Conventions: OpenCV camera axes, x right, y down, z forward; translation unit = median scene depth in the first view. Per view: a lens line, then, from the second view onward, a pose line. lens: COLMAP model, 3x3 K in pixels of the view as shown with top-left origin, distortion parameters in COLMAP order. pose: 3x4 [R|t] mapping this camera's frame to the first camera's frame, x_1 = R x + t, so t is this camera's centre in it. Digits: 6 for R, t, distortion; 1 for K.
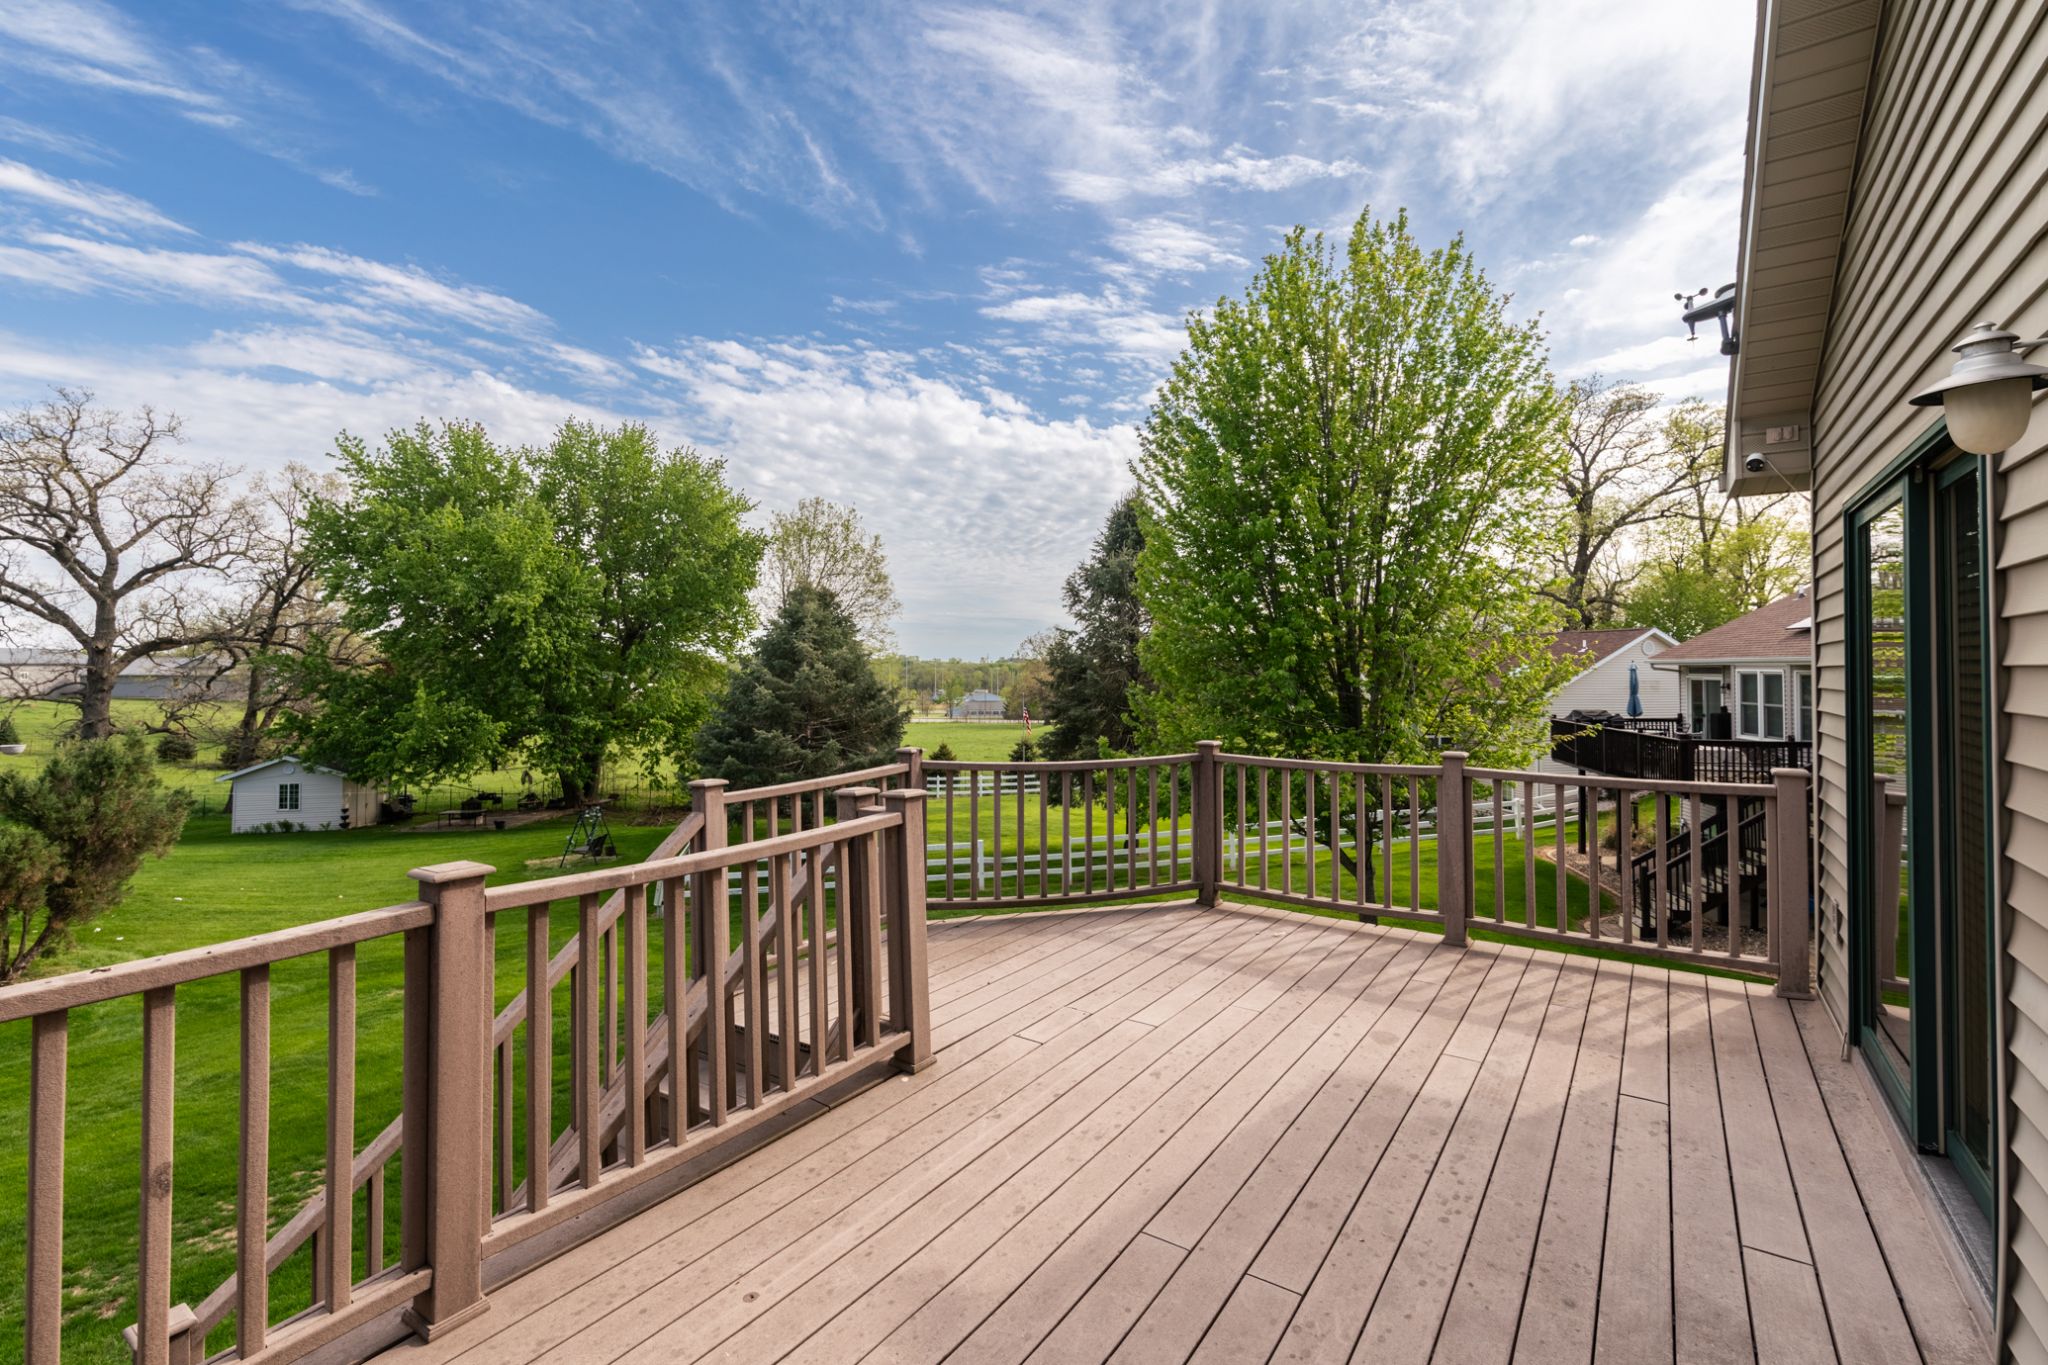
lens RADIAL K [[897.9, 0, 1023.7], [0, 897.9, 672.9], [0, 0, 1]] dist [0.002327, 0.000491]
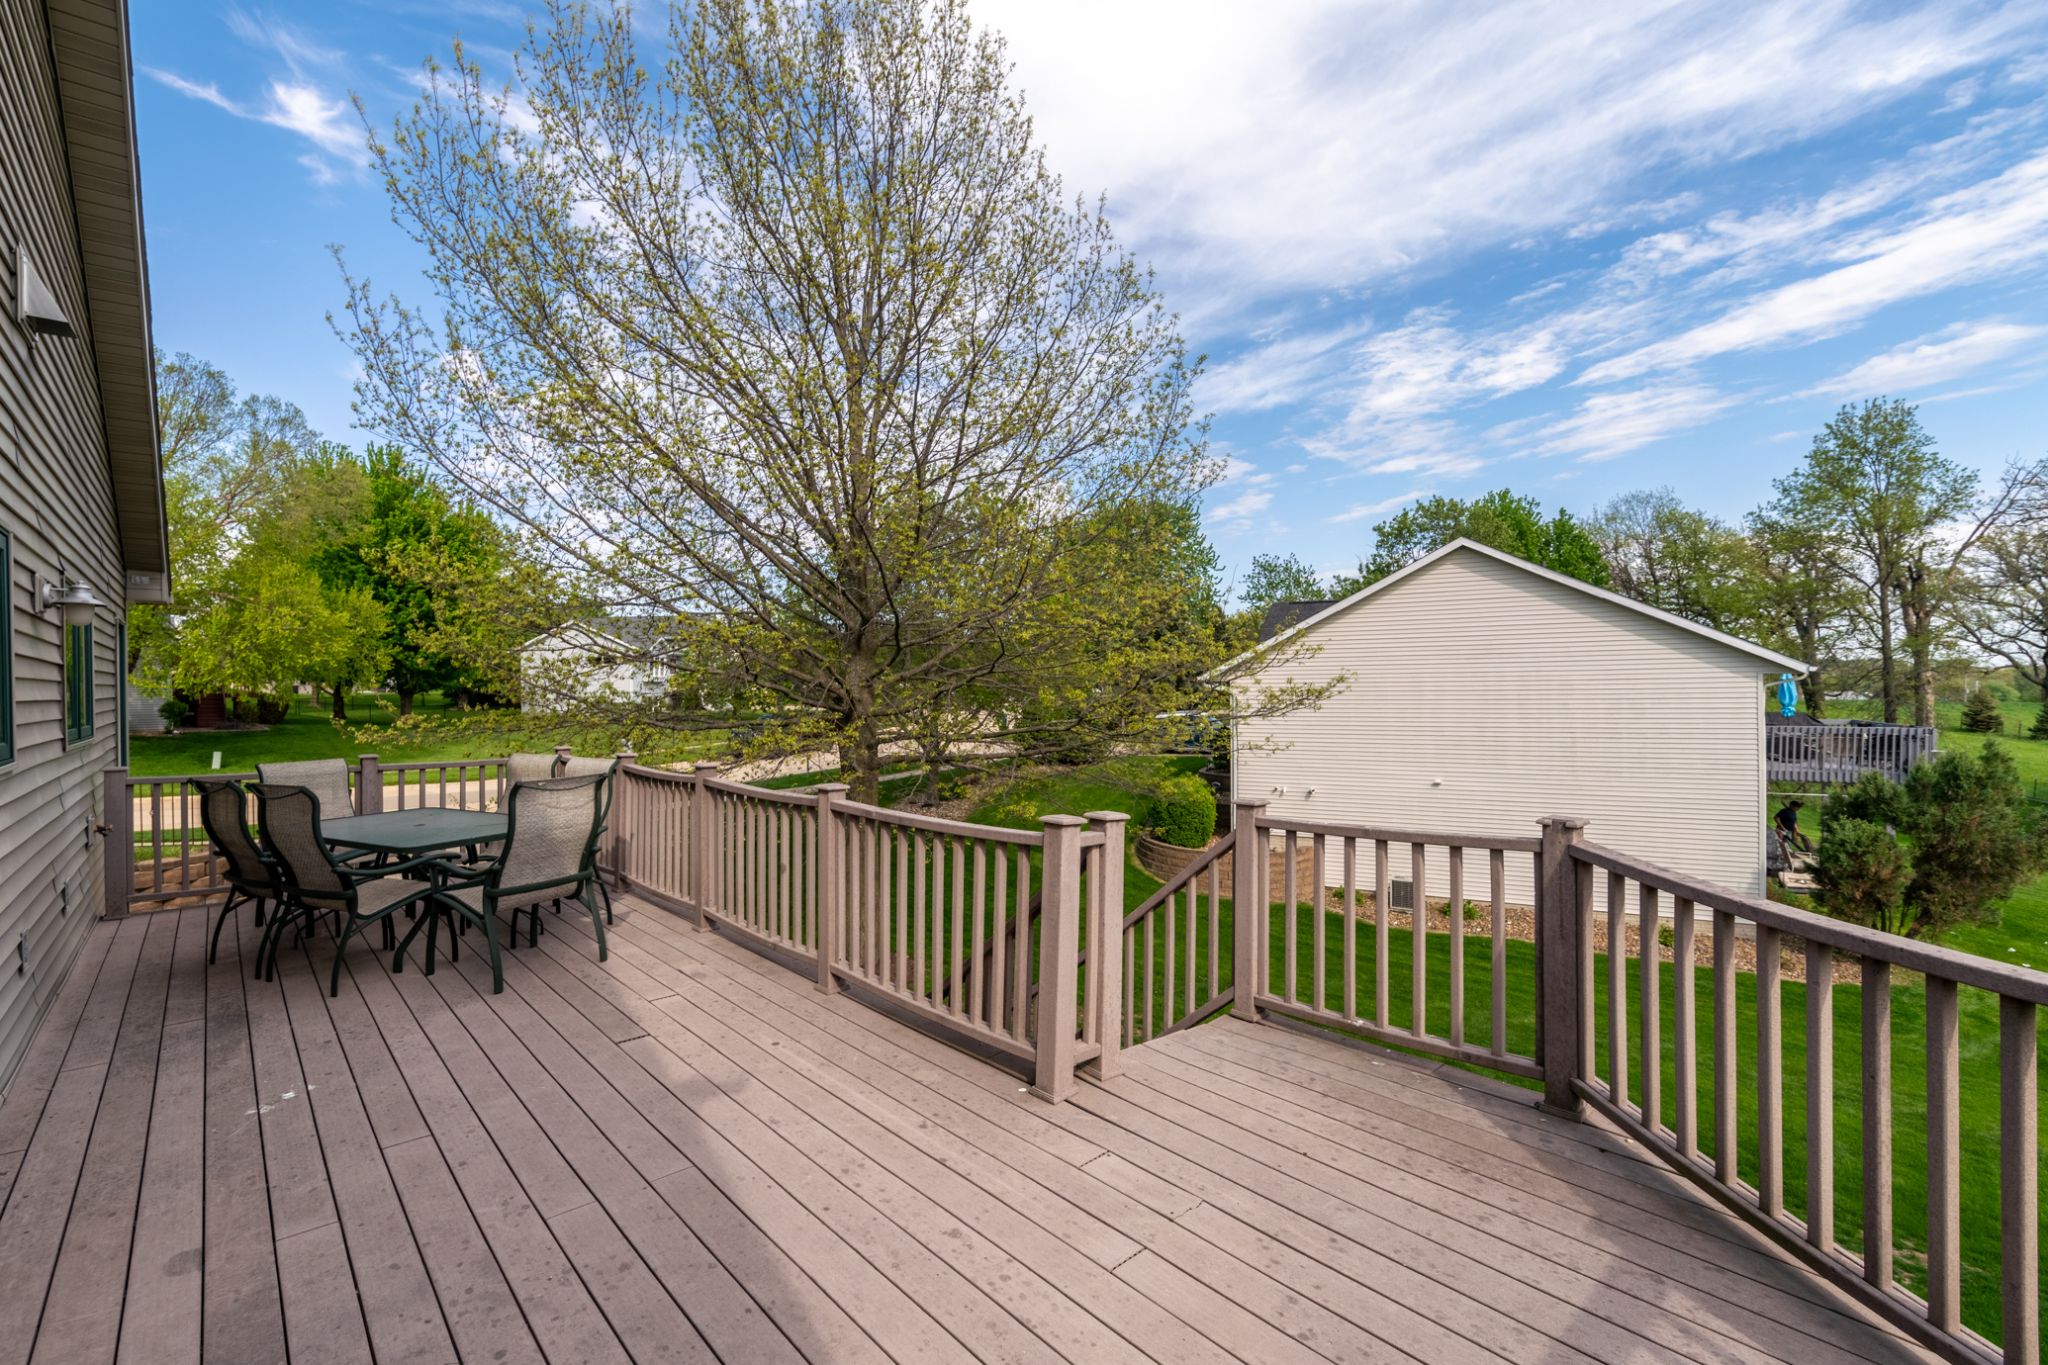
lens RADIAL K [[897.9, 0, 1026.4], [0, 897.9, 686.1], [0, 0, 1]] dist [0.002327, 0.000491]
pose [[-0.217542, 0.003577, -0.976045, 0.914984], [0.003665, 0.999989, 0.002848, -0.014149], [0.976044, -0.002958, -0.217552, 1.291134]]
